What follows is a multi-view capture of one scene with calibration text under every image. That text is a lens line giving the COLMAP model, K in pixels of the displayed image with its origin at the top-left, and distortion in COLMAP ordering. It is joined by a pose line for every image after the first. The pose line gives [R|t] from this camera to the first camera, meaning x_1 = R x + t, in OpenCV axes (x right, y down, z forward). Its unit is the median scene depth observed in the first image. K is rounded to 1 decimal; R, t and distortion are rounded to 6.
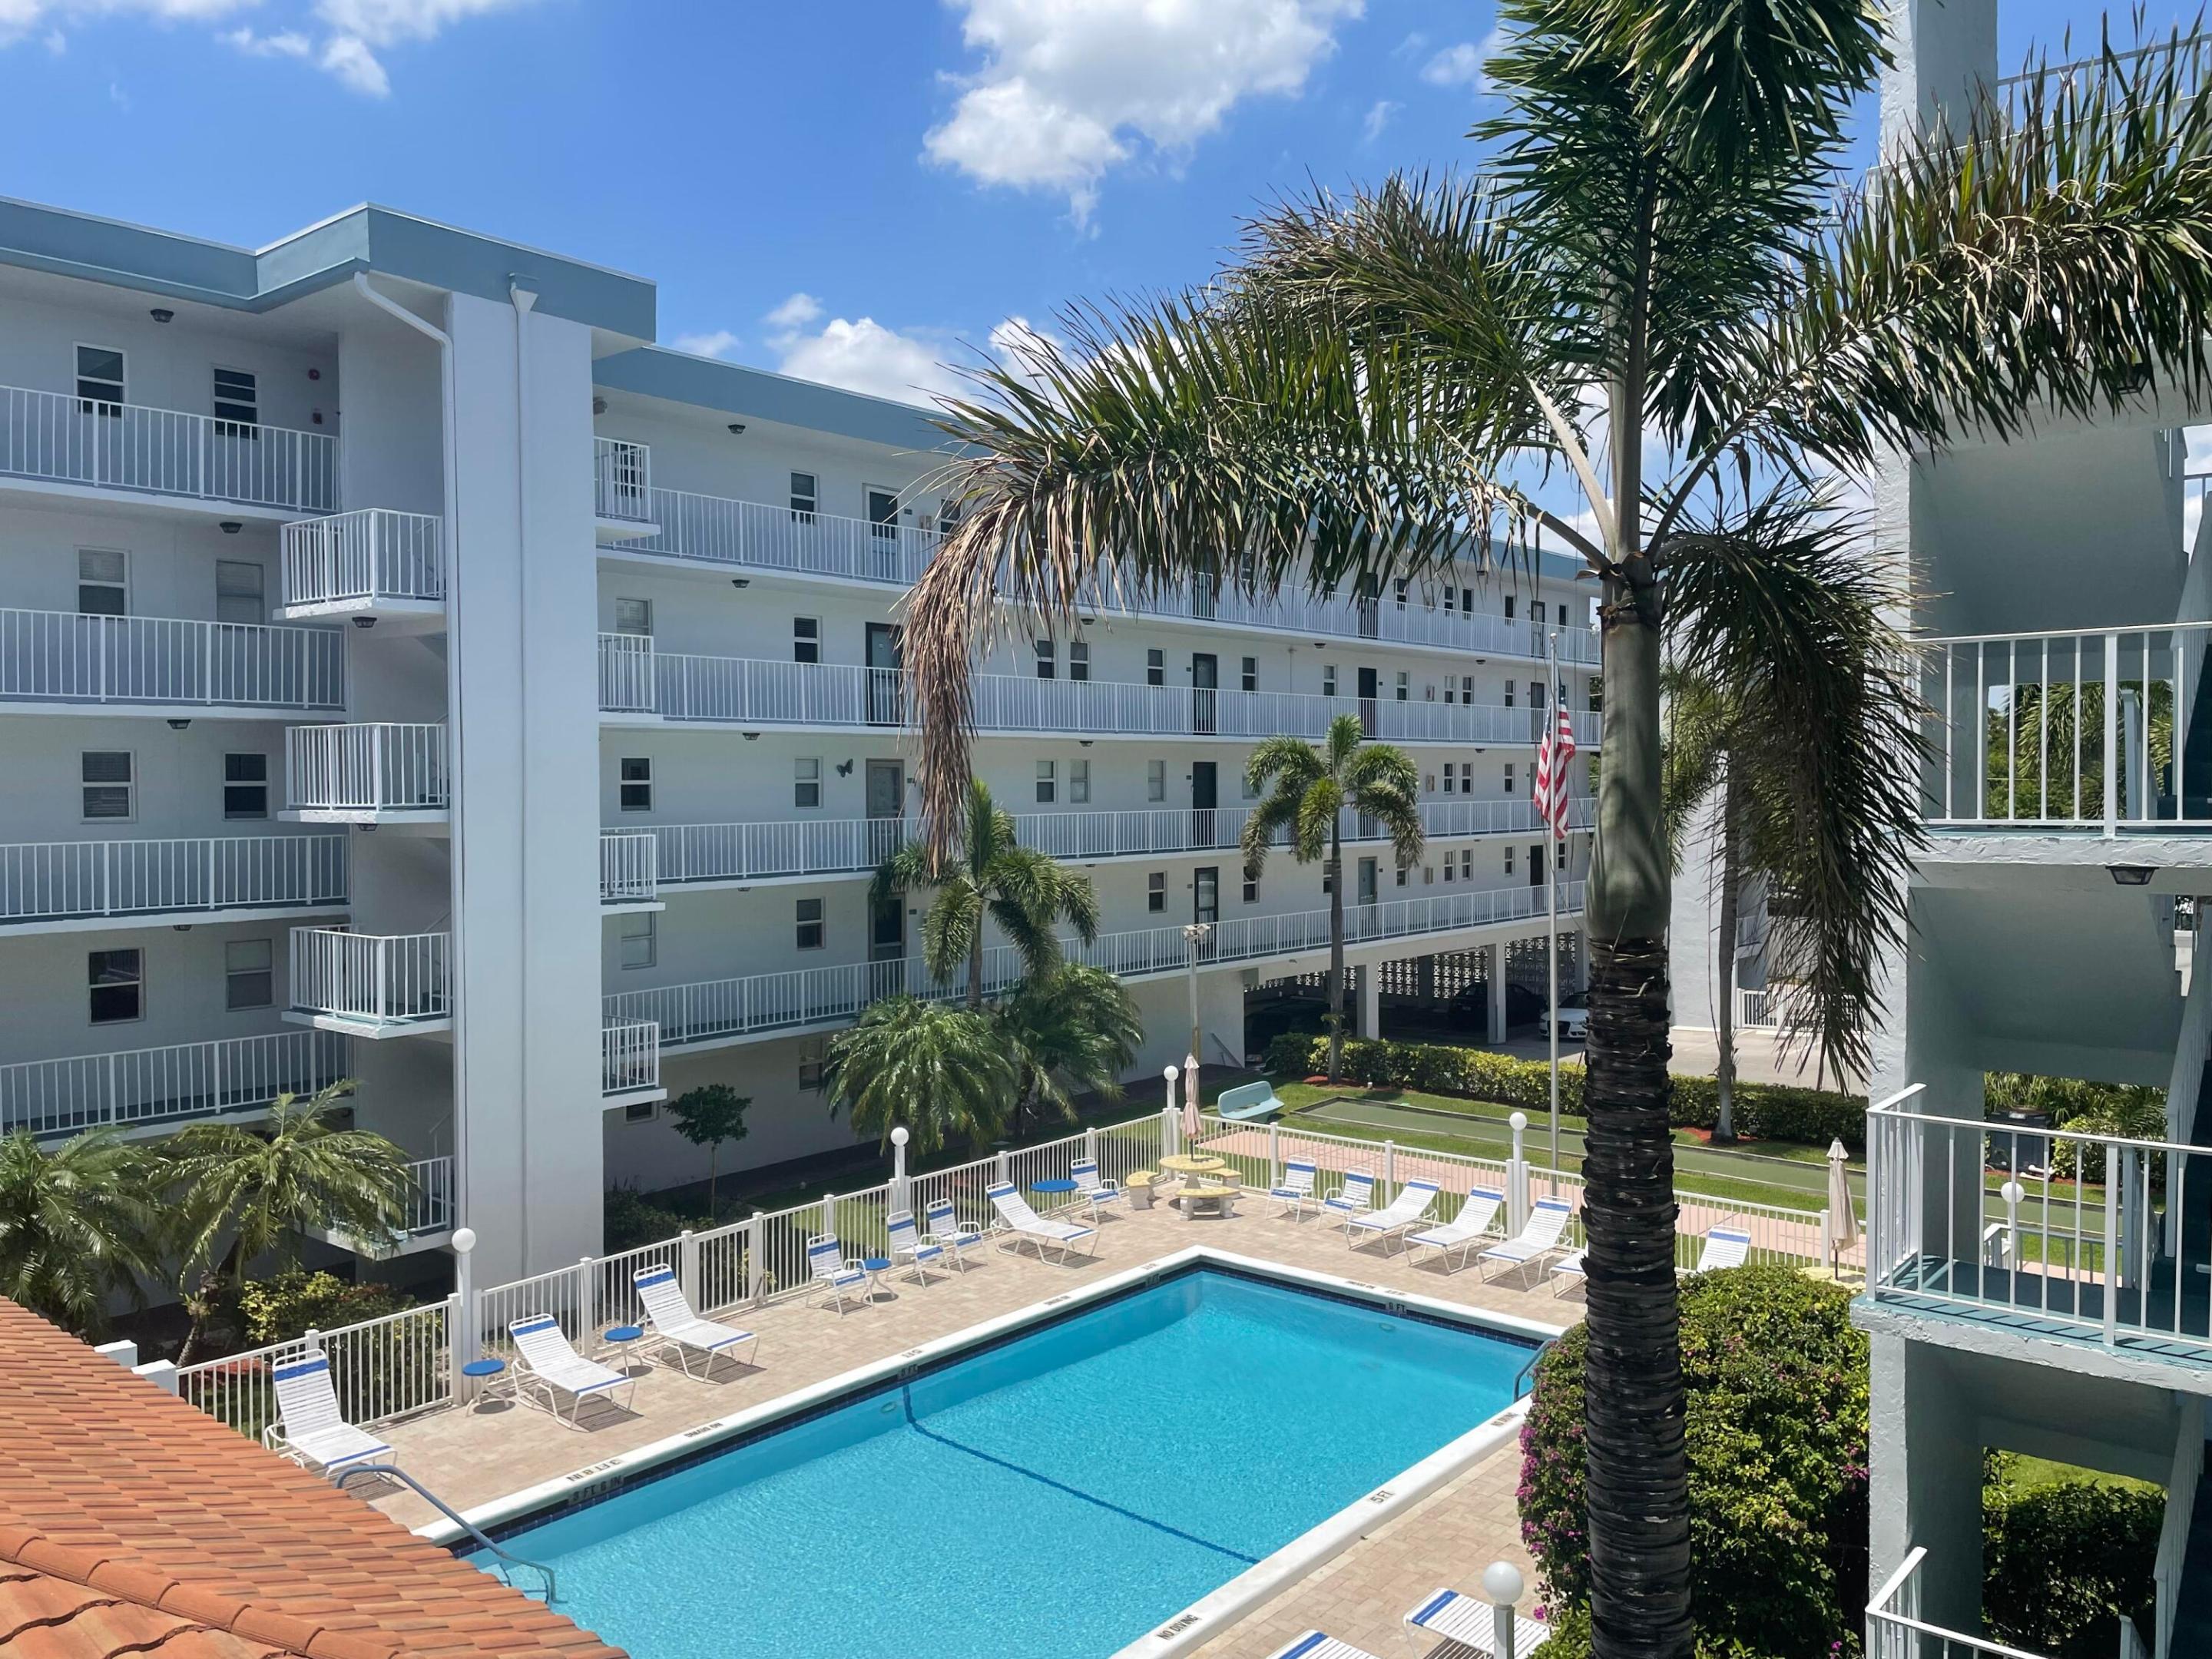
lens RADIAL K [[1663.0, 0, 1109.4], [0, 1663.0, 837.1], [0, 0, 1]] dist [0.062911, -0.005890]
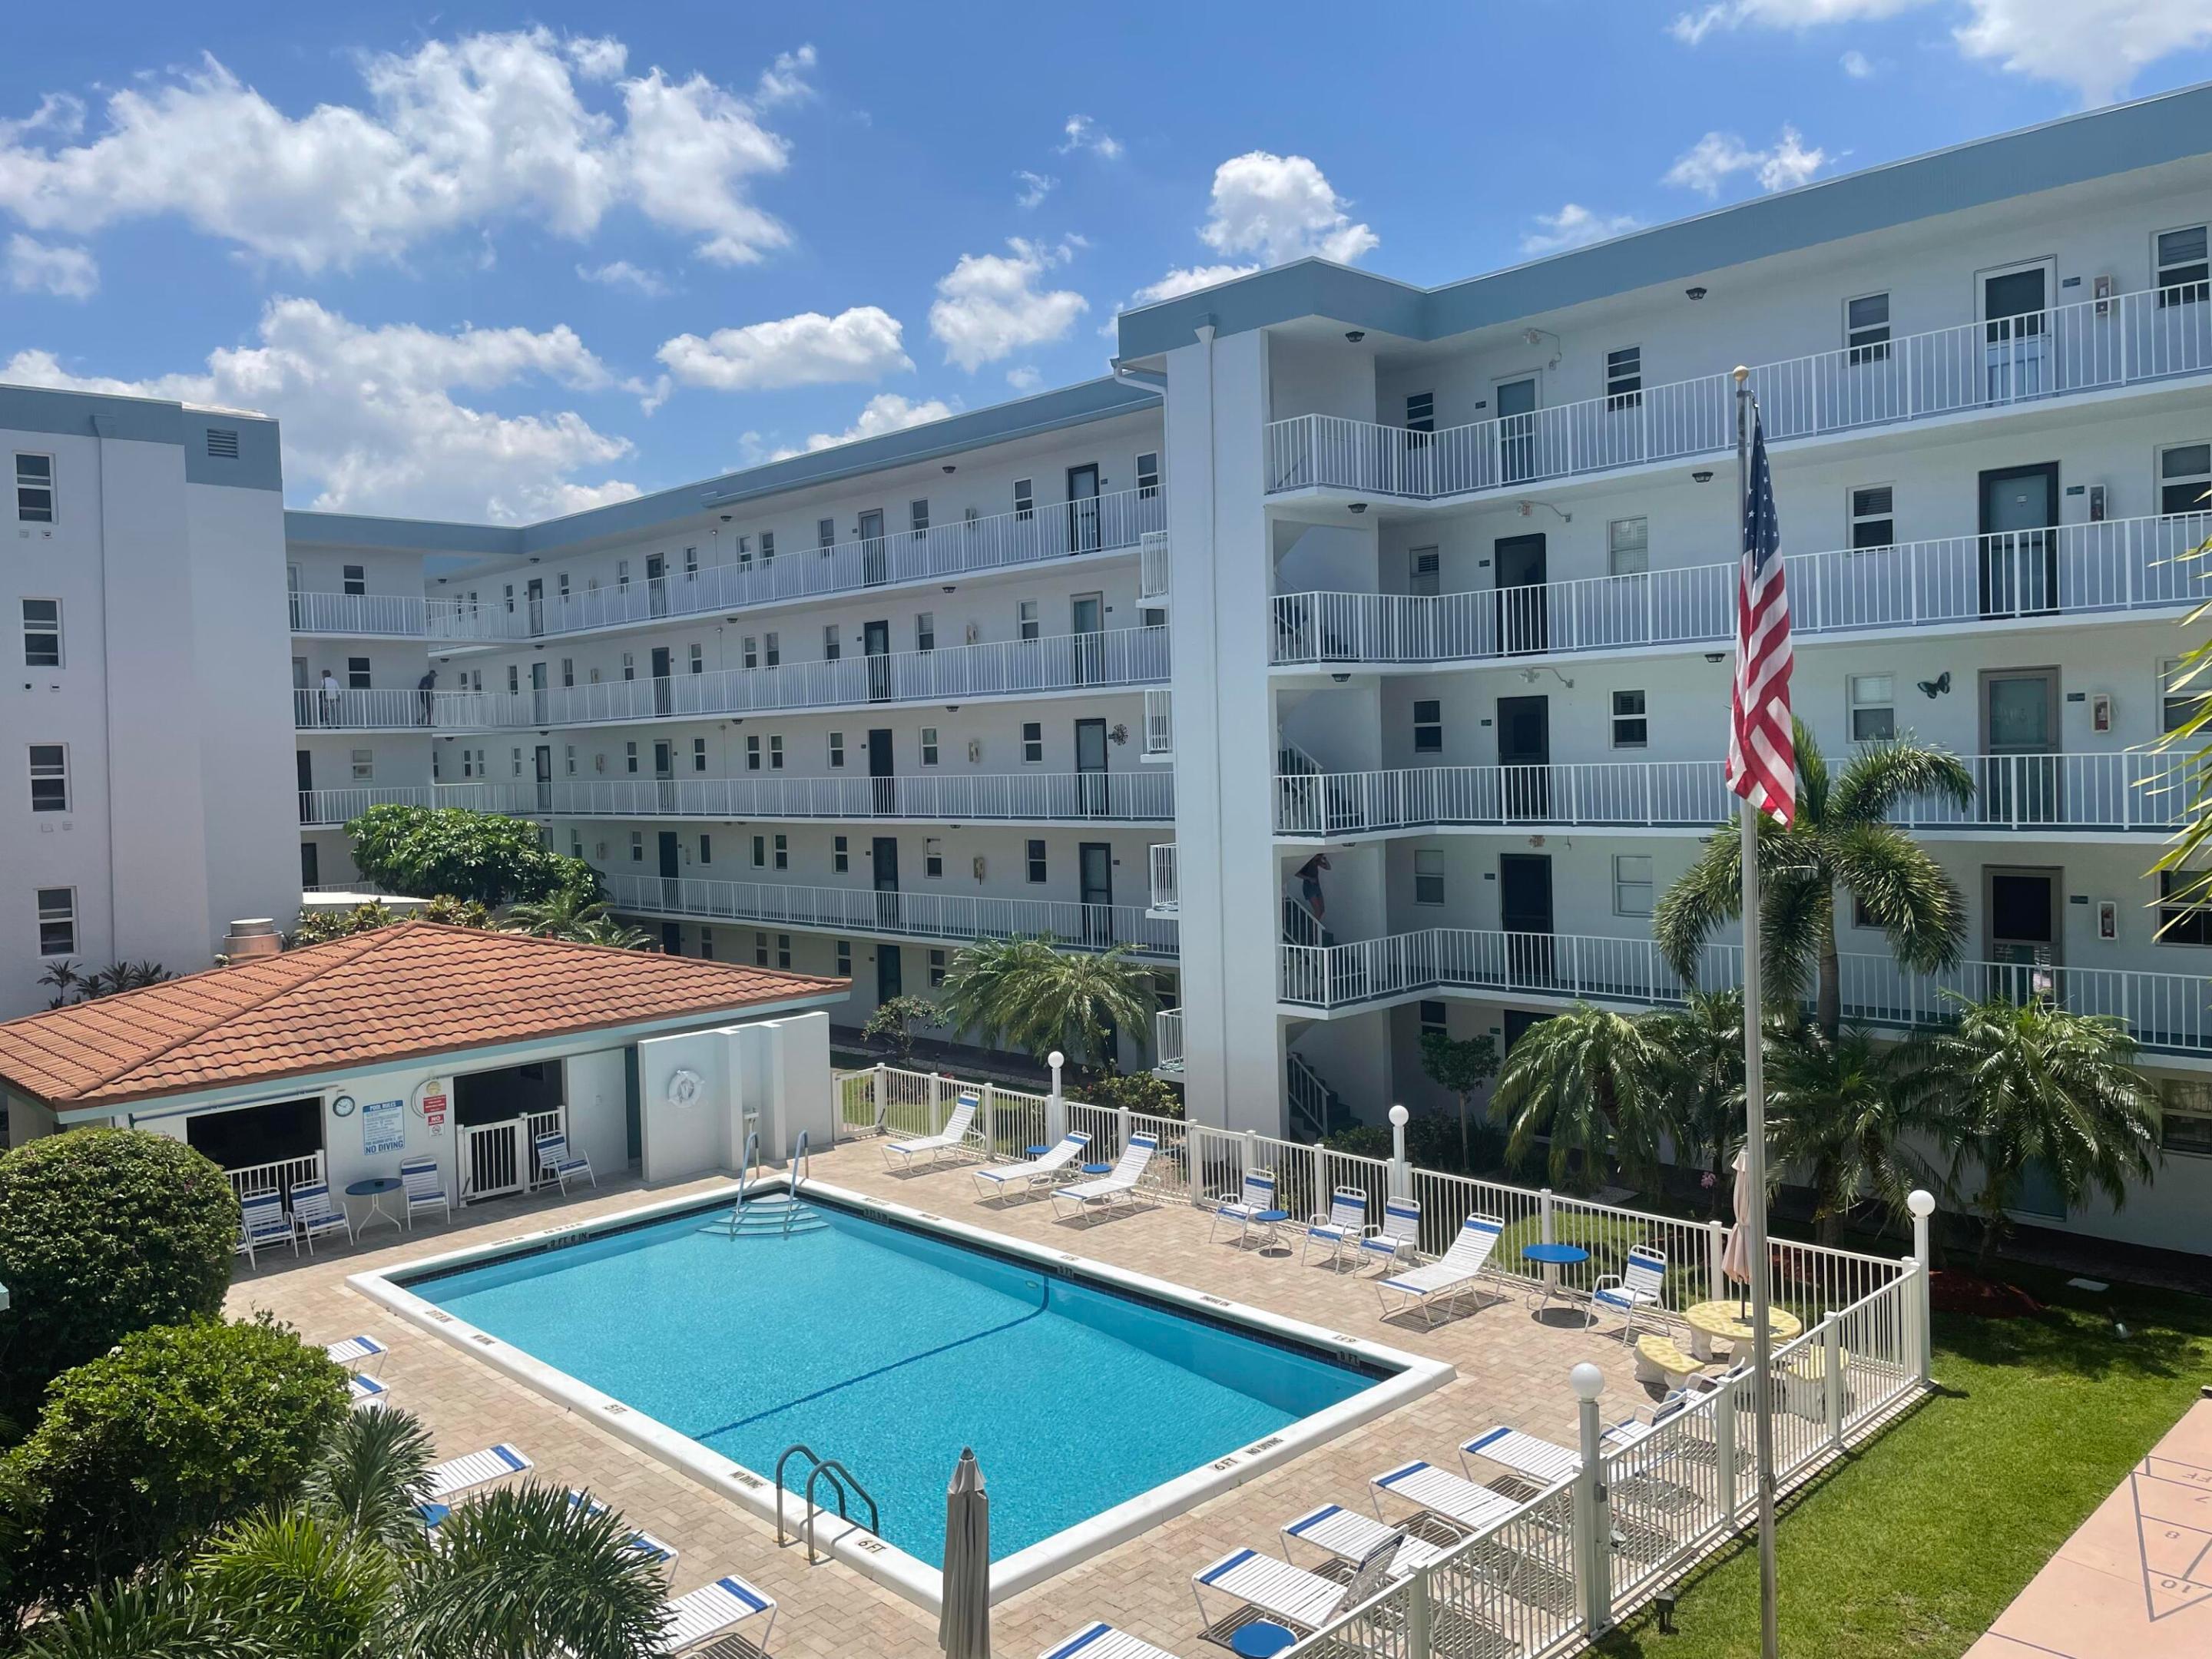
lens RADIAL K [[1663.0, 0, 1109.4], [0, 1663.0, 837.1], [0, 0, 1]] dist [0.062911, -0.005890]
pose [[-0.084355, 0.068800, -0.994058, 0.851313], [0.004664, 0.997630, 0.068651, -0.039542], [0.996425, 0.001155, -0.084476, 0.998828]]
